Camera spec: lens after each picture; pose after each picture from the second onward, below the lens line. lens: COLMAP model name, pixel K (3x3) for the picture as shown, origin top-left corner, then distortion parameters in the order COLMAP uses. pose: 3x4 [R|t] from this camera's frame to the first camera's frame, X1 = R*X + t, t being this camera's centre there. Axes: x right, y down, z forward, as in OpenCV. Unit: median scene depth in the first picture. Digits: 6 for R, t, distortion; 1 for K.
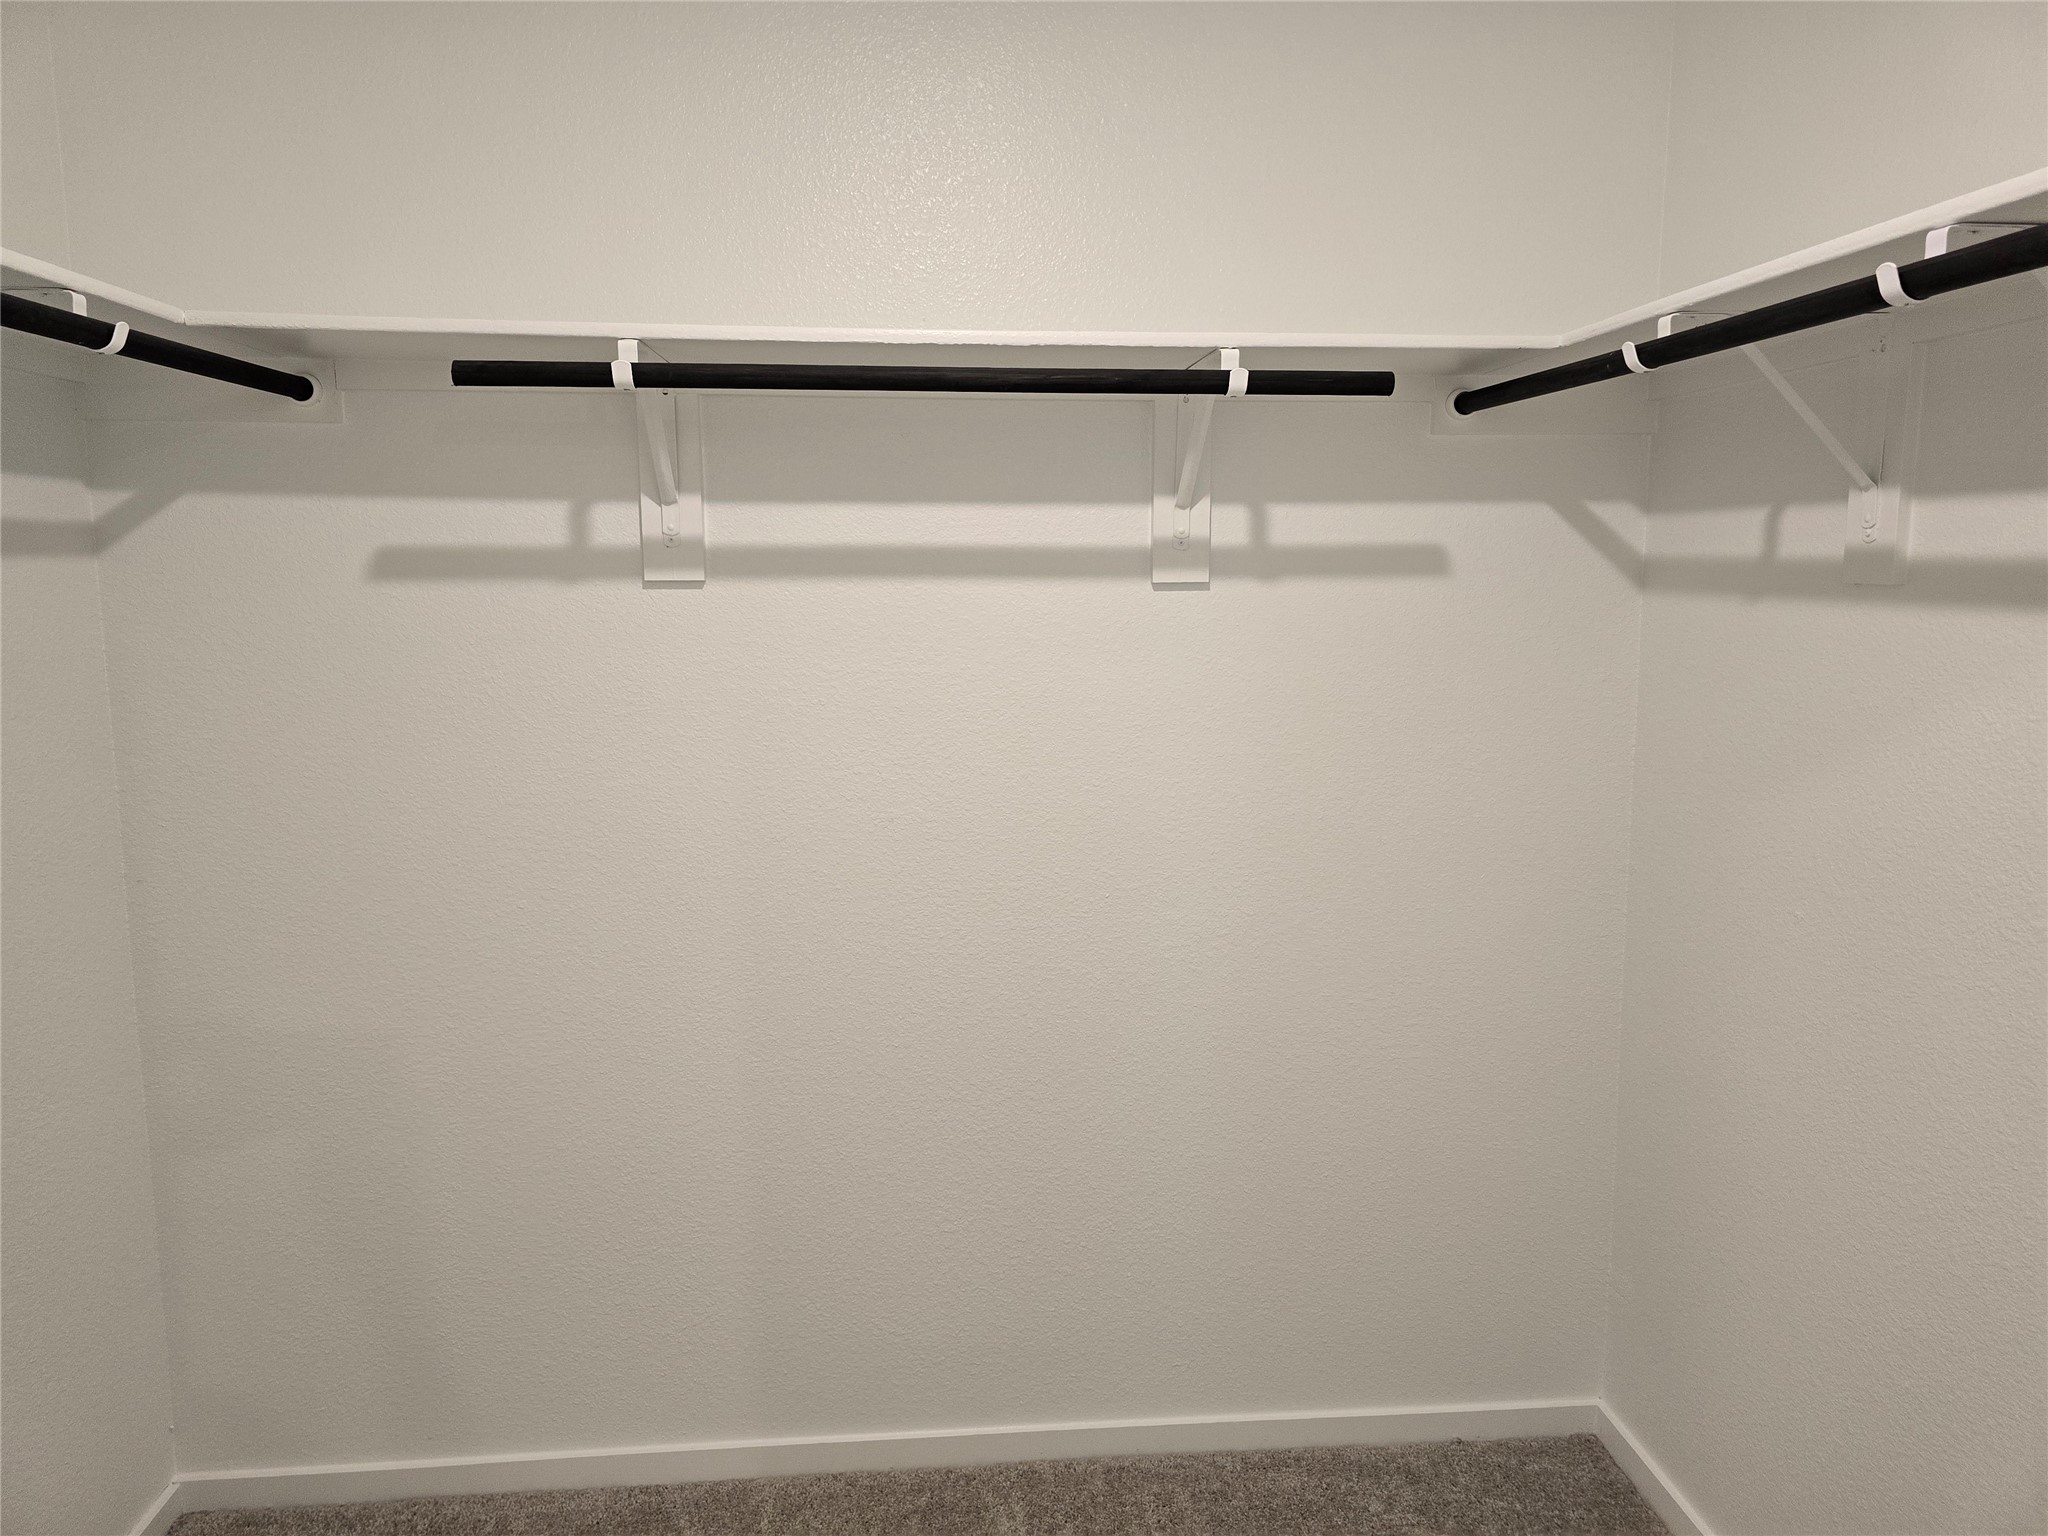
lens RADIAL K [[1389.1, 0, 1027.9], [0, 1389.1, 767.1], [0, 0, 1]] dist [0.025263, -0.012383]
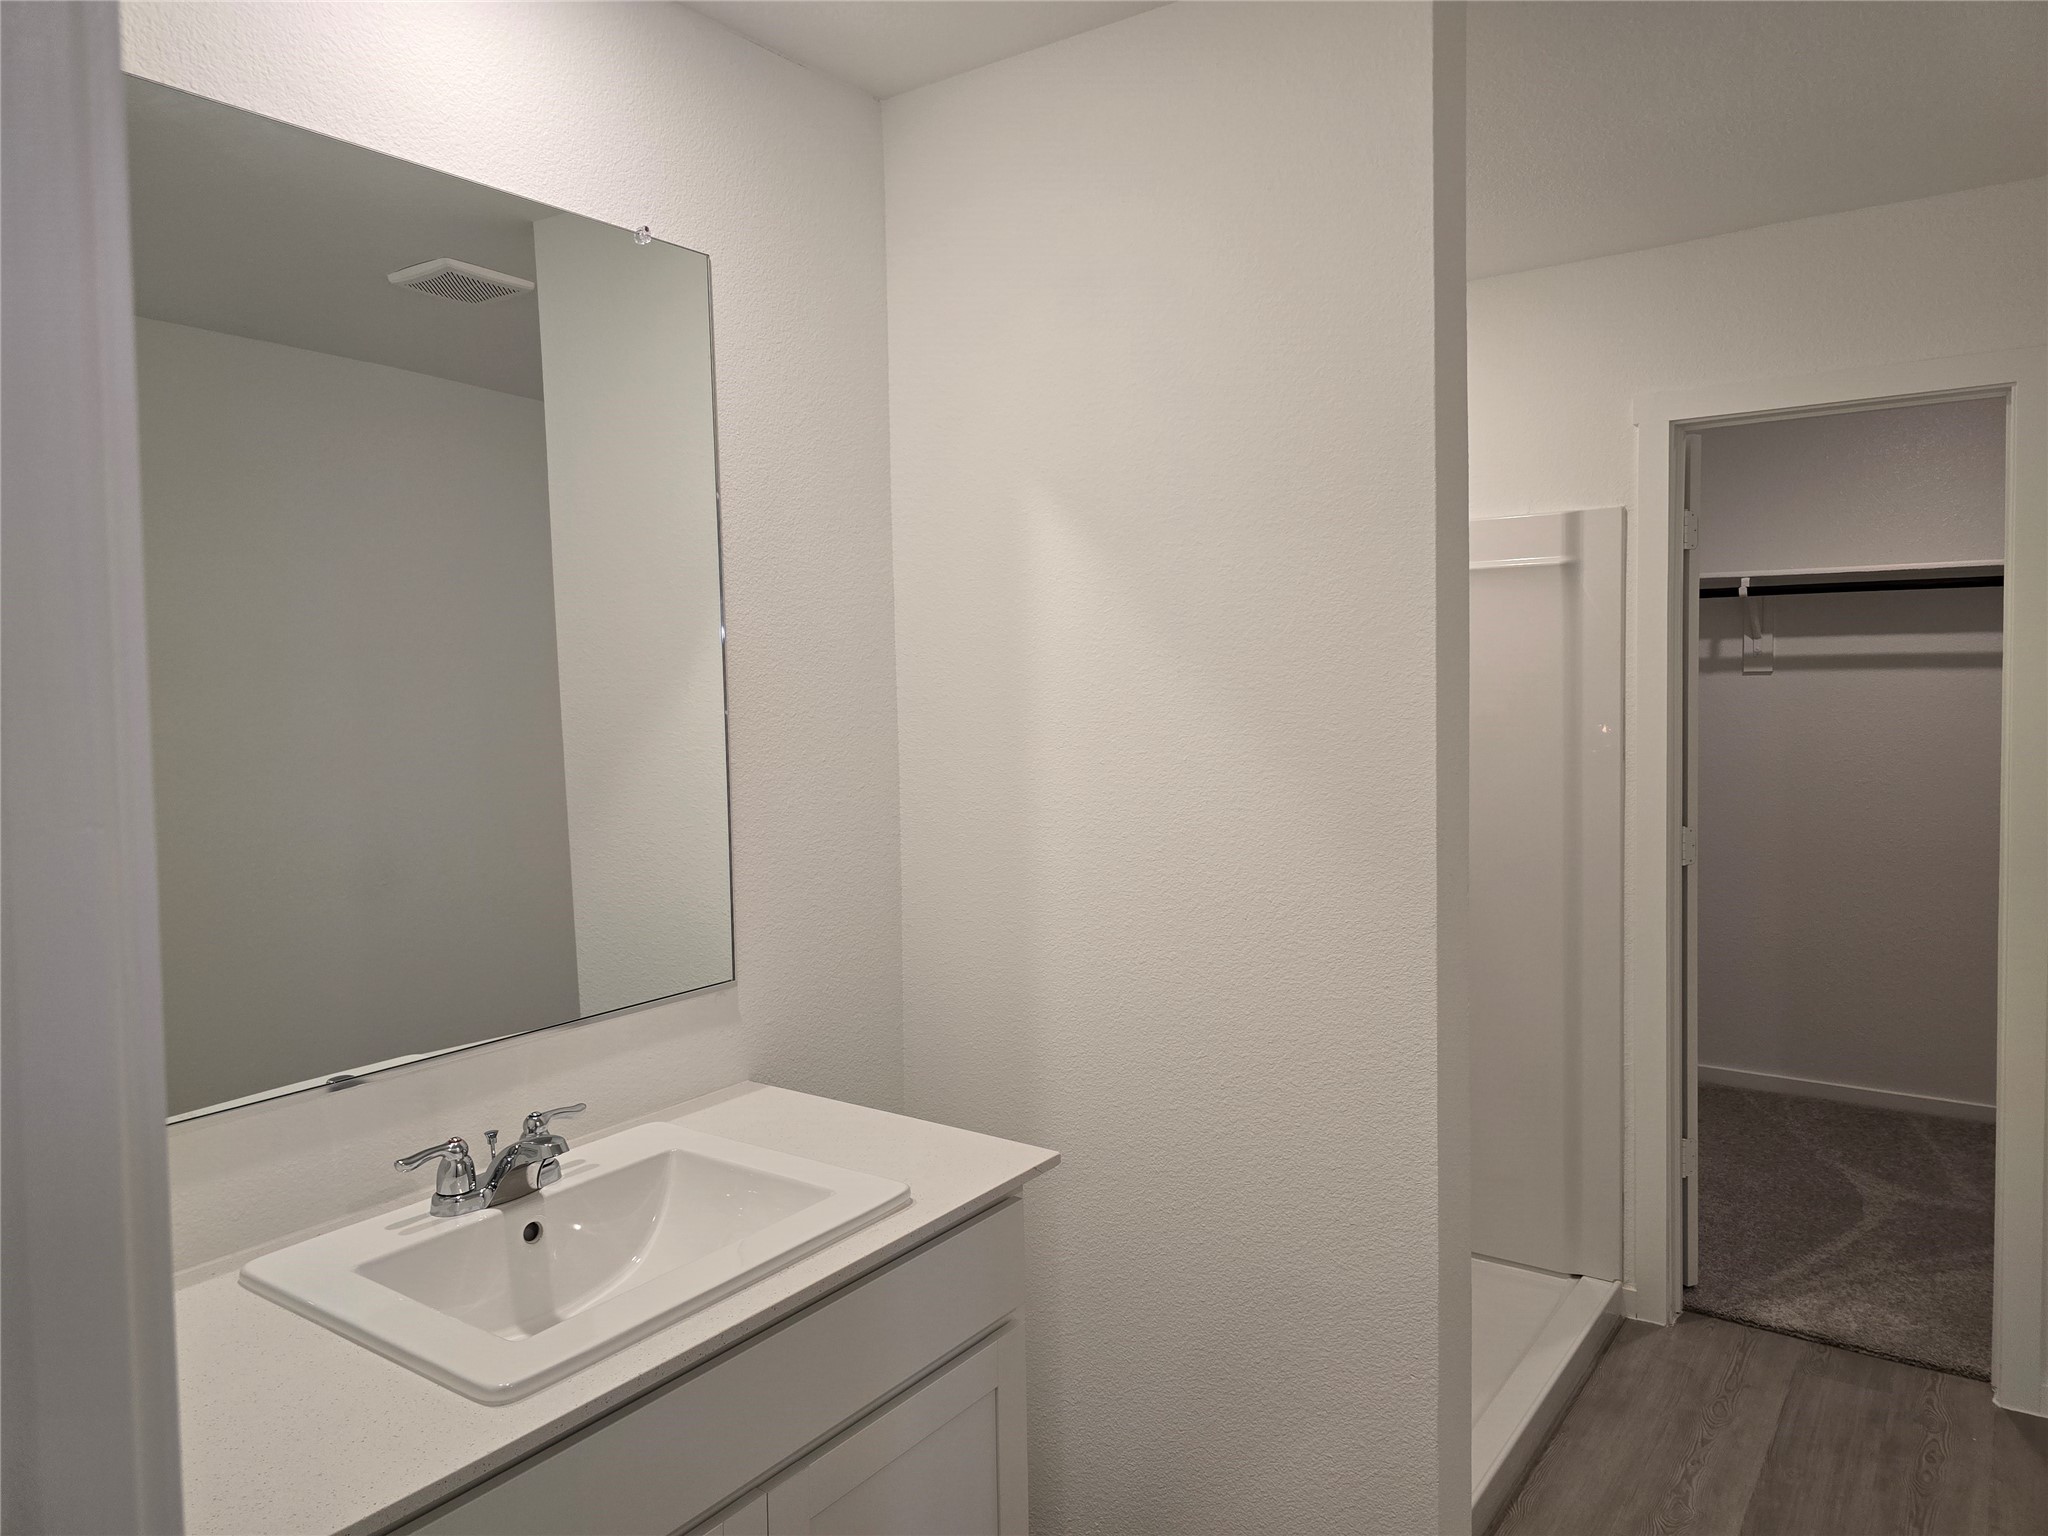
lens RADIAL K [[1389.1, 0, 1029.3], [0, 1389.1, 768.3], [0, 0, 1]] dist [0.025263, -0.012383]
pose [[0.760156, 0.030346, -0.649032, 0.336477], [-0.081508, 0.995471, -0.048919, 0.237632], [0.644608, 0.090087, 0.759187, -1.523660]]
